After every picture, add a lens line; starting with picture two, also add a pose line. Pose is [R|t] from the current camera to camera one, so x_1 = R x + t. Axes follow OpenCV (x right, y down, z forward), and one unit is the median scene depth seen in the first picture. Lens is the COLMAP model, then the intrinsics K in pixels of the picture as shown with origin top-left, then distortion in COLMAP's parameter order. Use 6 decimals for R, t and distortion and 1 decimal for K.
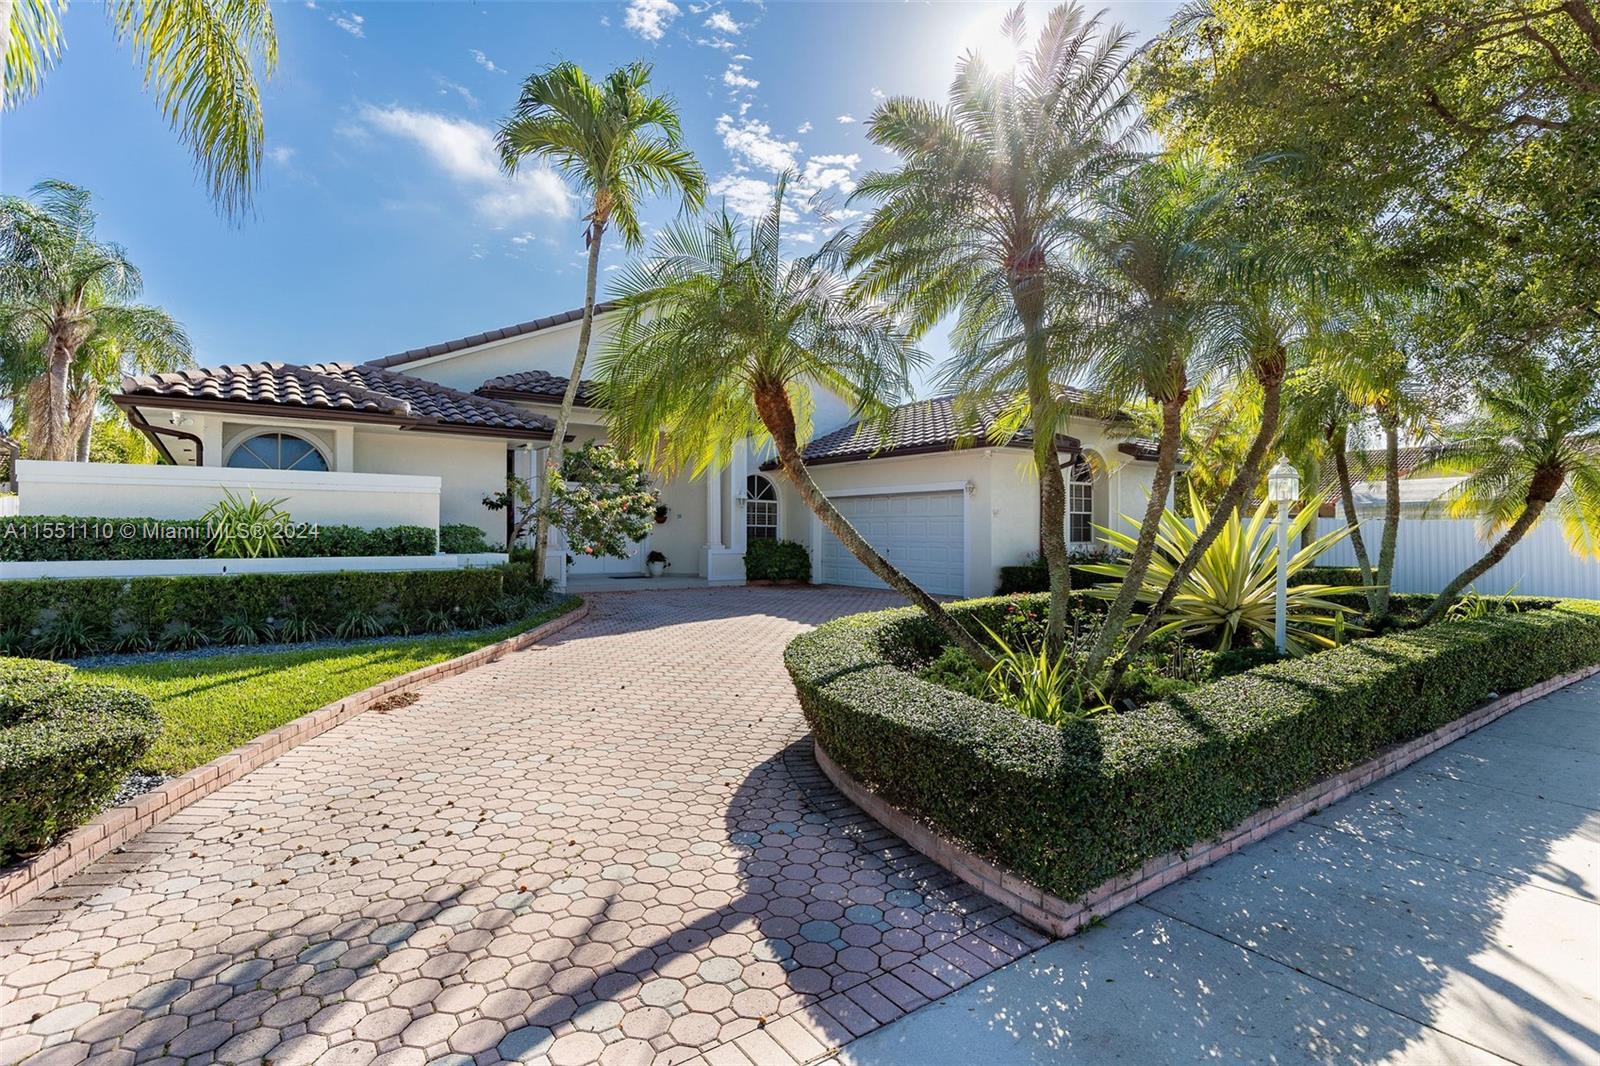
lens RADIAL K [[791.7, 0, 809.7], [0, 791.7, 532.7], [0, 0, 1]] dist [0.000918, -0.000066]
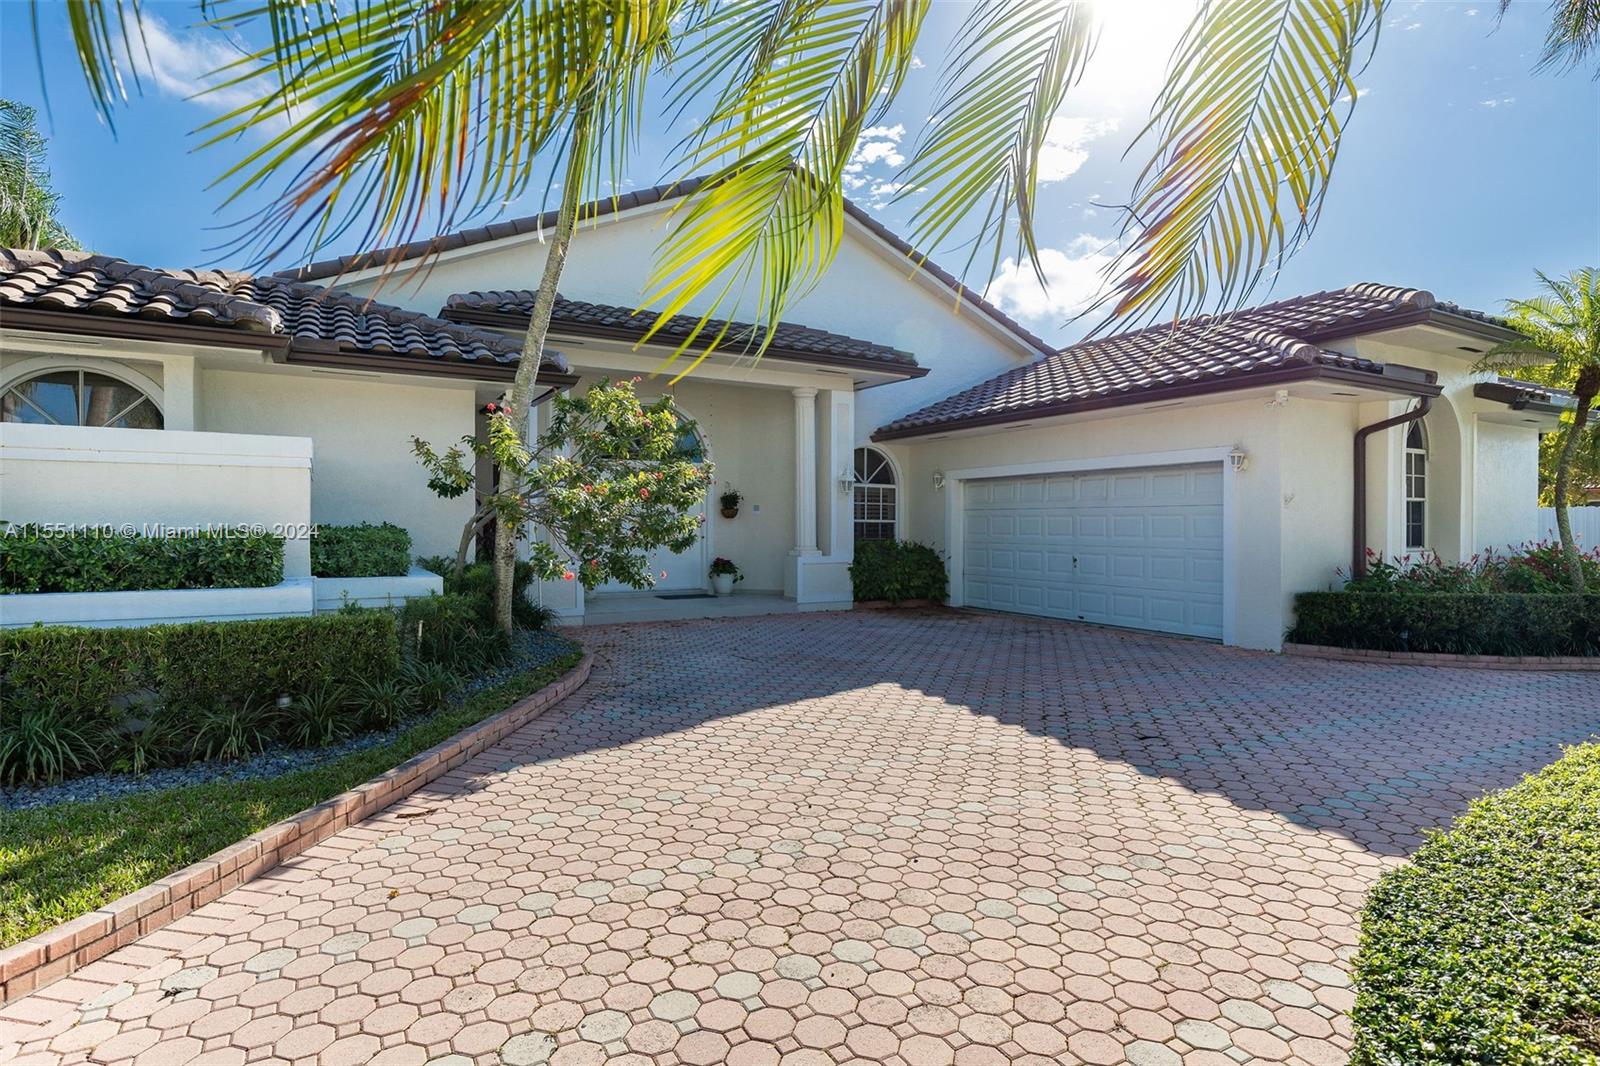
lens RADIAL K [[875.4, 0, 839.2], [0, 875.4, 530.5], [0, 0, 1]] dist [-0.000976, -0.000091]
pose [[0.996958, -0.002255, -0.077906, -0.041368], [0.002694, 0.999981, 0.005535, -0.006459], [0.077892, -0.005728, 0.996945, 0.310582]]
